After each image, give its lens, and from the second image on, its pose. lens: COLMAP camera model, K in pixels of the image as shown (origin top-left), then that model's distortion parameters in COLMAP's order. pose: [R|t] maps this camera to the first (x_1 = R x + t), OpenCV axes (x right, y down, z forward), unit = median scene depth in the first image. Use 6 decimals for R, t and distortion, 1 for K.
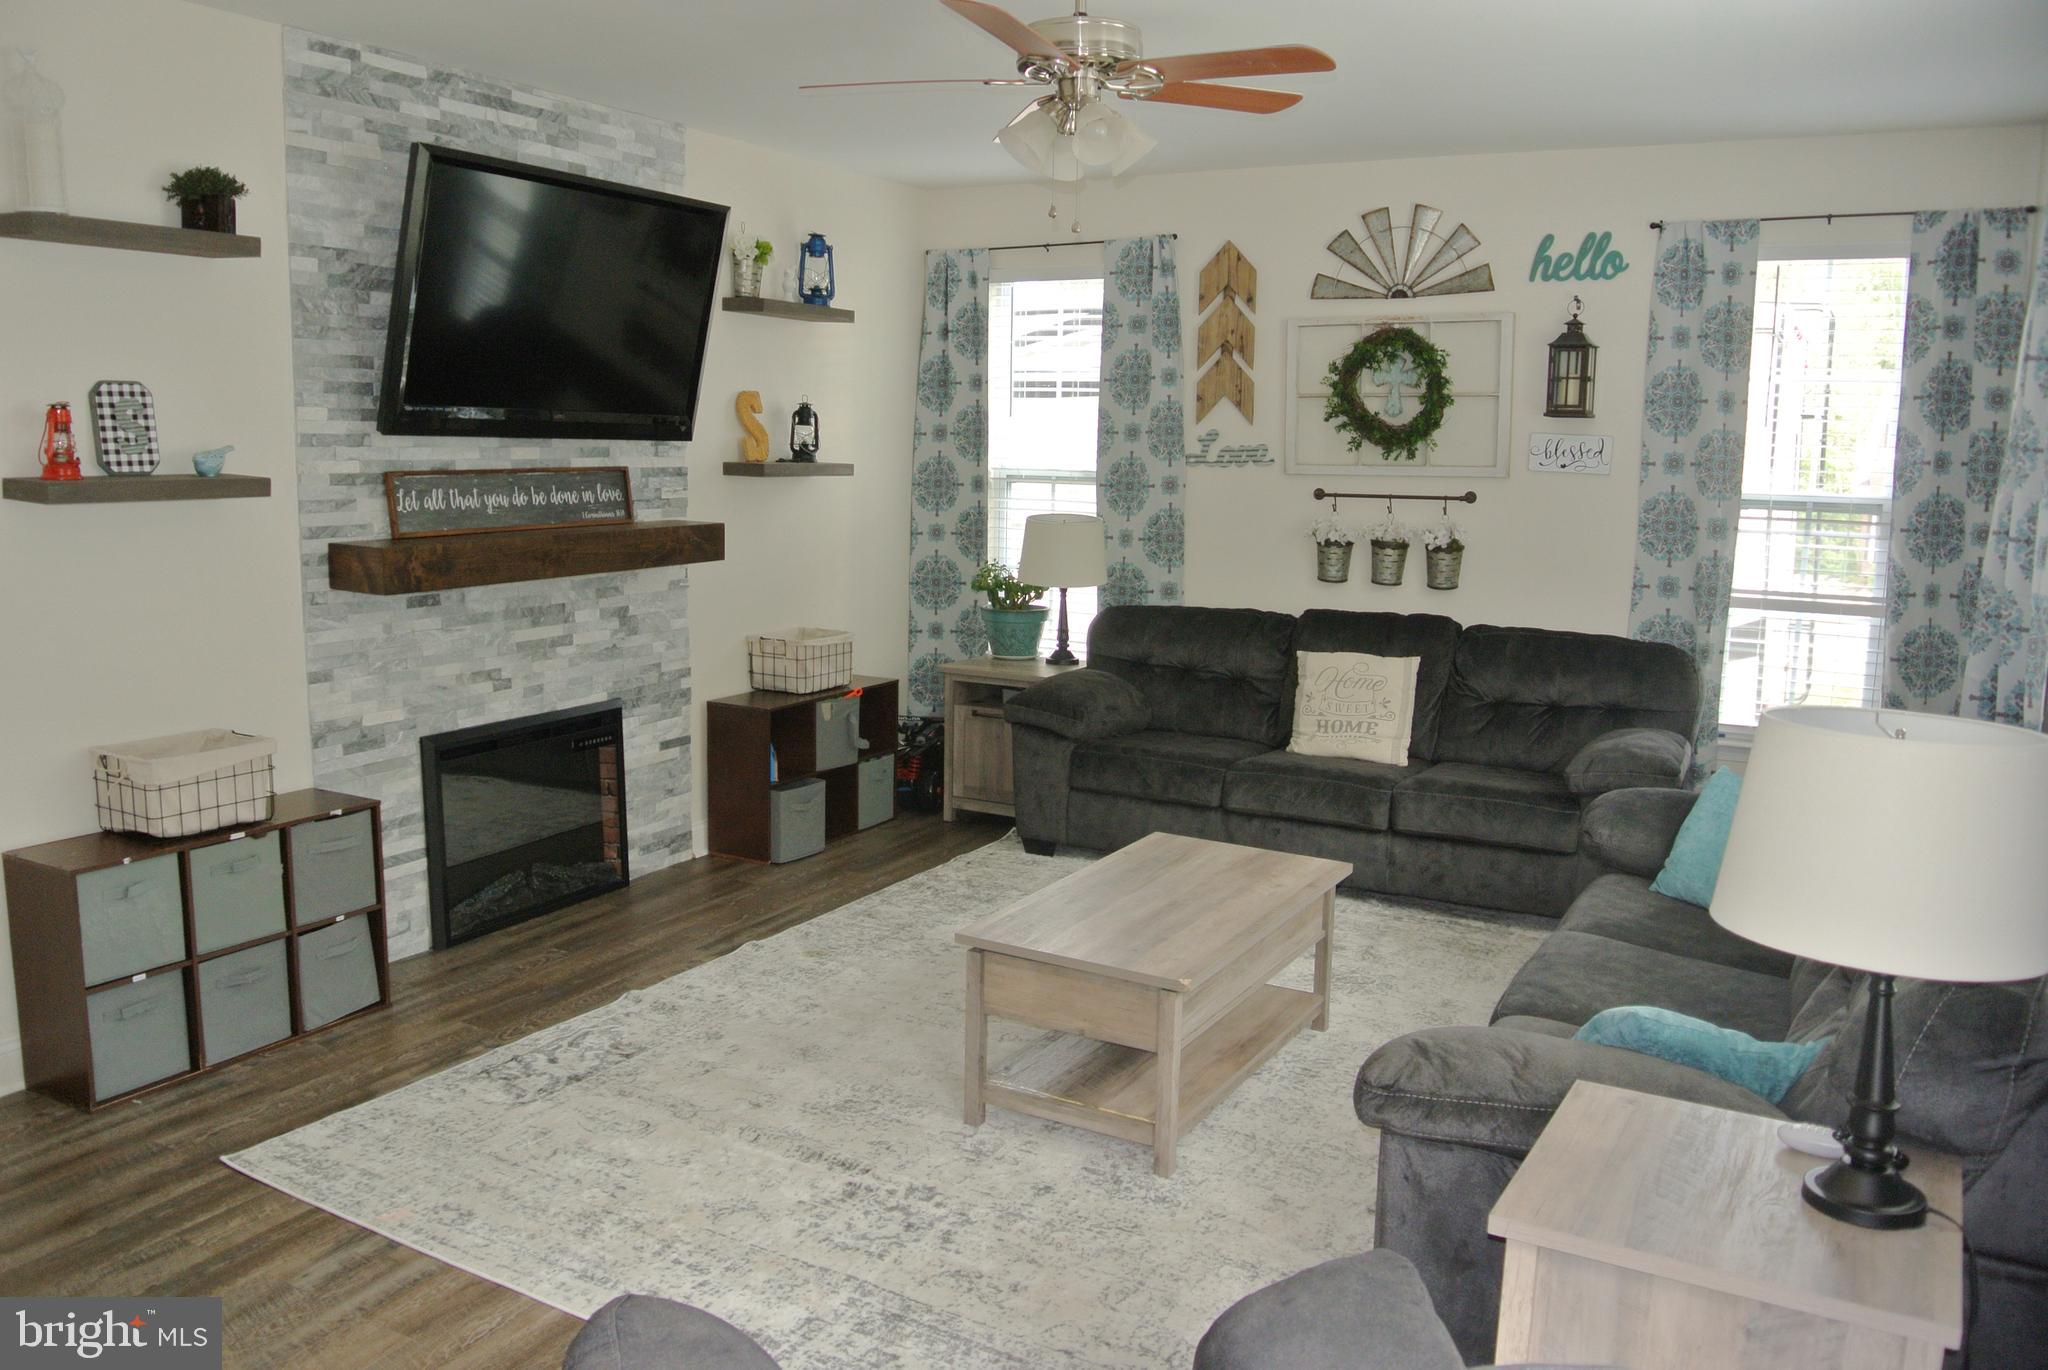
lens RADIAL K [[1582.2, 0, 987.7], [0, 1582.2, 691.4], [0, 0, 1]] dist [-0.083514, 0.034412]
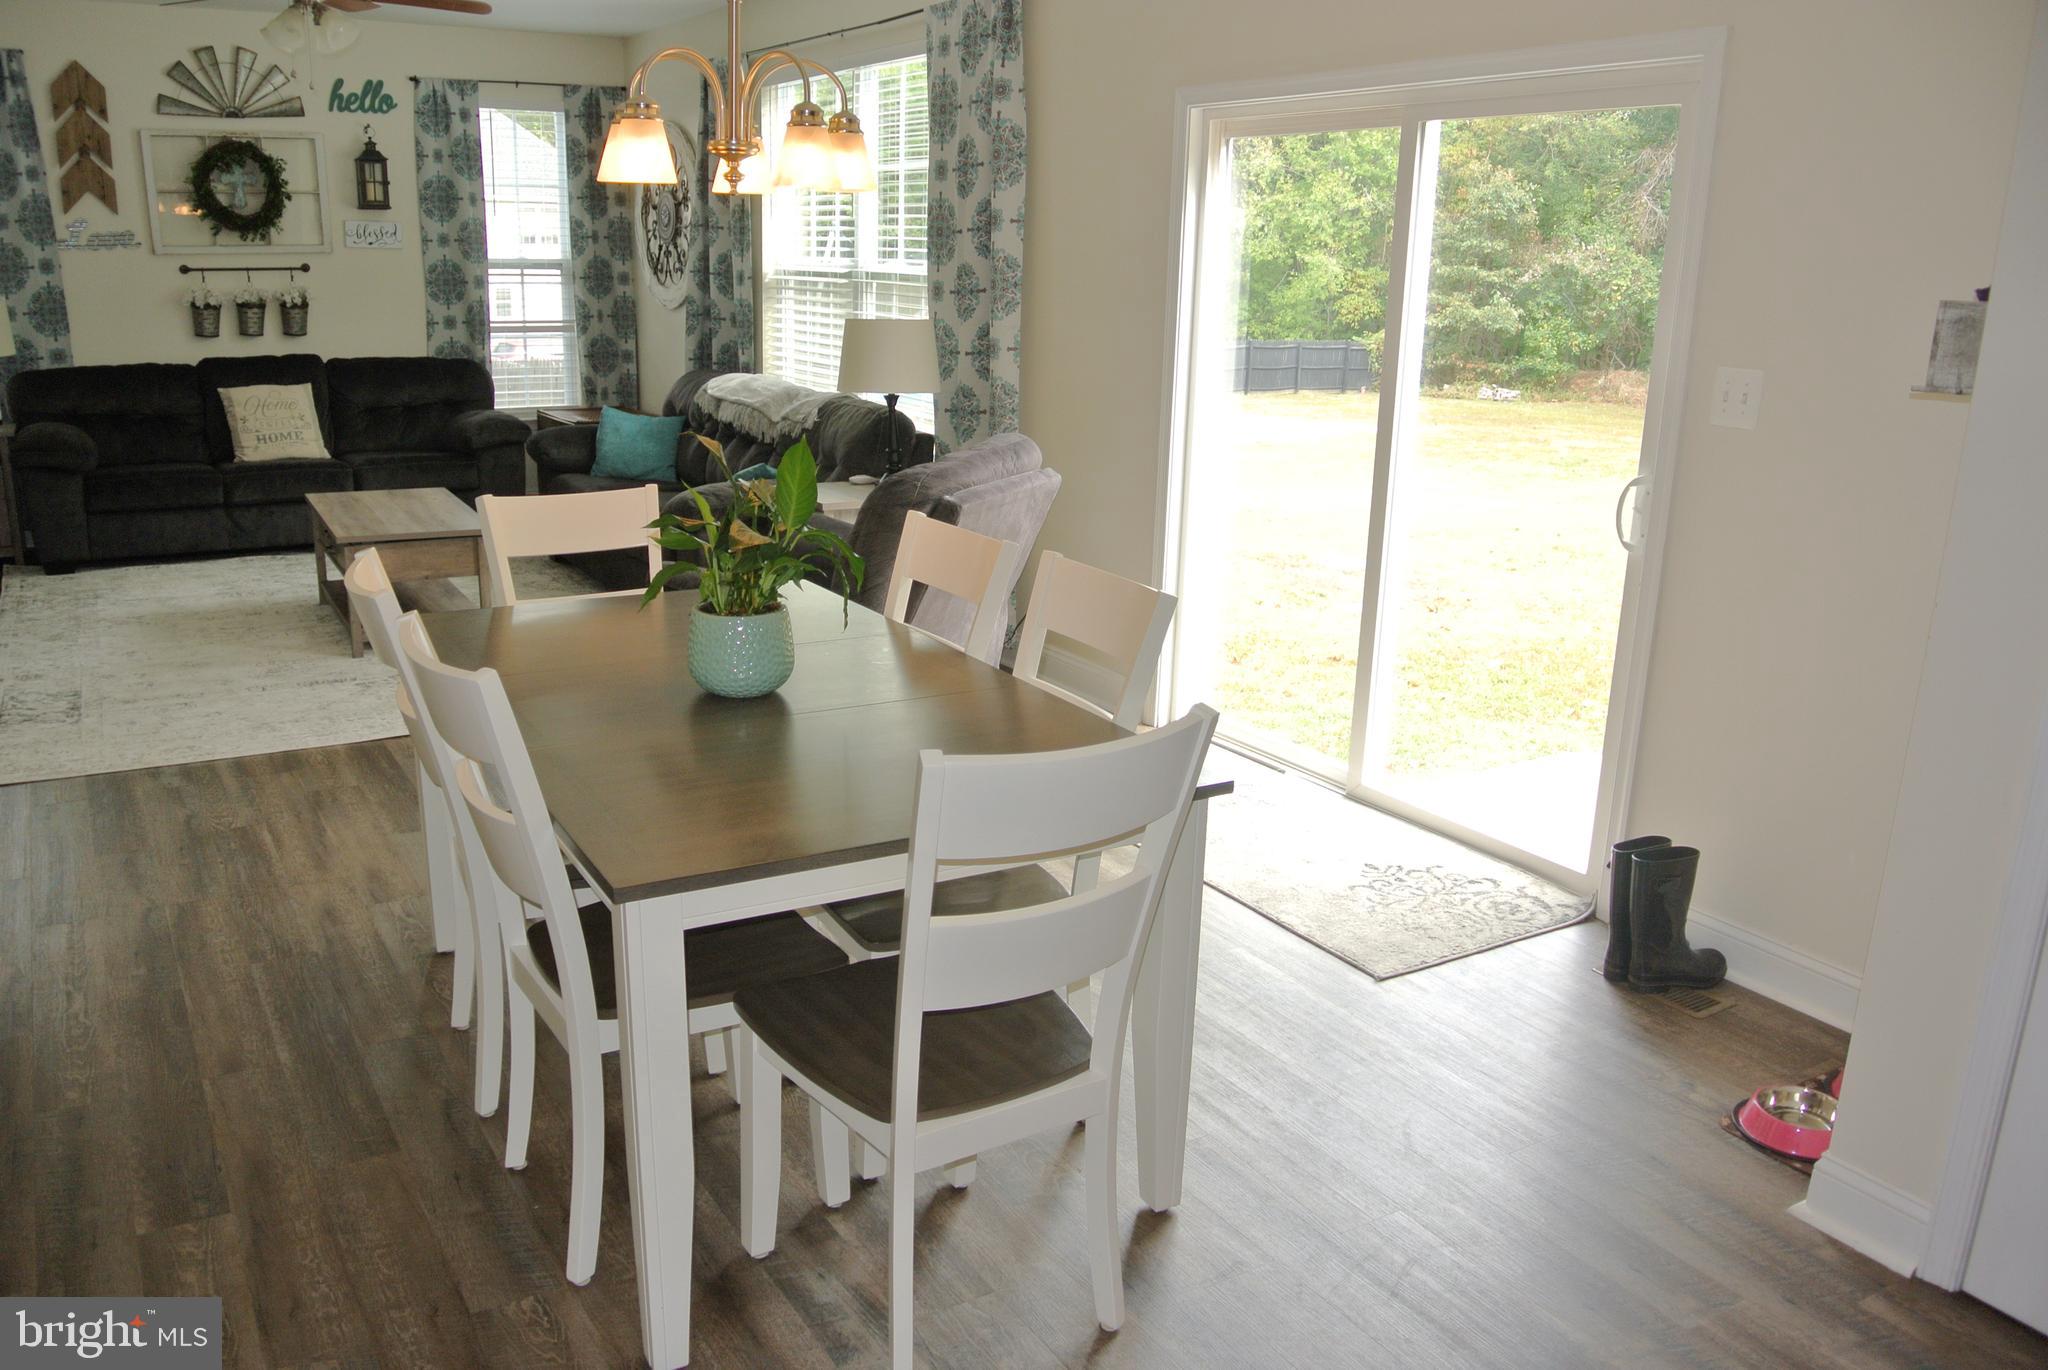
lens RADIAL K [[1582.2, 0, 987.7], [0, 1582.2, 691.4], [0, 0, 1]] dist [-0.083514, 0.034412]
pose [[0.501867, -0.234886, 0.832441, -0.651175], [0.122905, 0.972021, 0.200173, 0.042774], [-0.856168, 0.001851, 0.516694, -0.240975]]
